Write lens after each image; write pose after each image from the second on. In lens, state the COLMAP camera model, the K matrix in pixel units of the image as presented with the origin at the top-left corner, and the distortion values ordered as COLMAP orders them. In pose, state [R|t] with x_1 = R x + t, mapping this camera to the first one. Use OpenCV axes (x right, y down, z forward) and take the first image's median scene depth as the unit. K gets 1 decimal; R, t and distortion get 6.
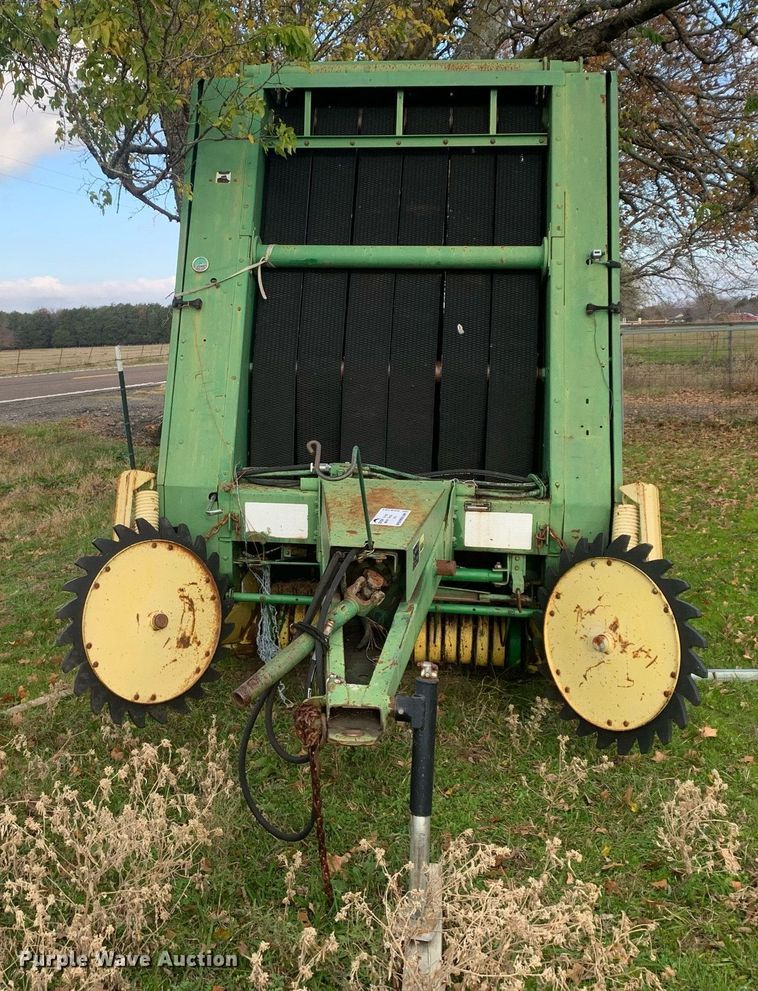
lens RADIAL K [[1043.1, 0, 377.3], [0, 1043.1, 457.0], [0, 0, 1]] dist [-0.006077, -0.023486]
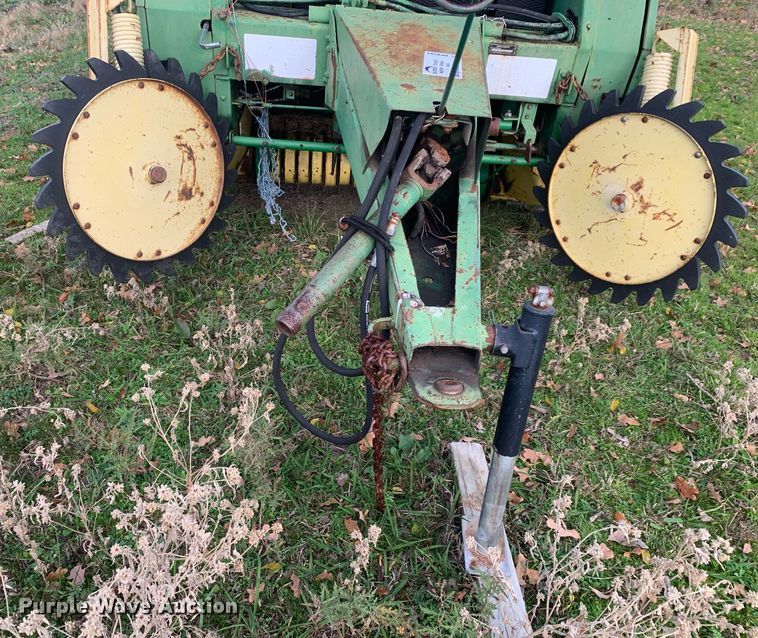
lens RADIAL K [[693.6, 0, 396.4], [0, 693.6, 321.3], [0, 0, 1]] dist [0.009441, 0.004622]
pose [[0.992033, -0.011620, 0.125438, -0.076093], [-0.042916, 0.905002, 0.423238, 0.009576], [-0.118440, -0.425249, 0.897293, 0.363012]]
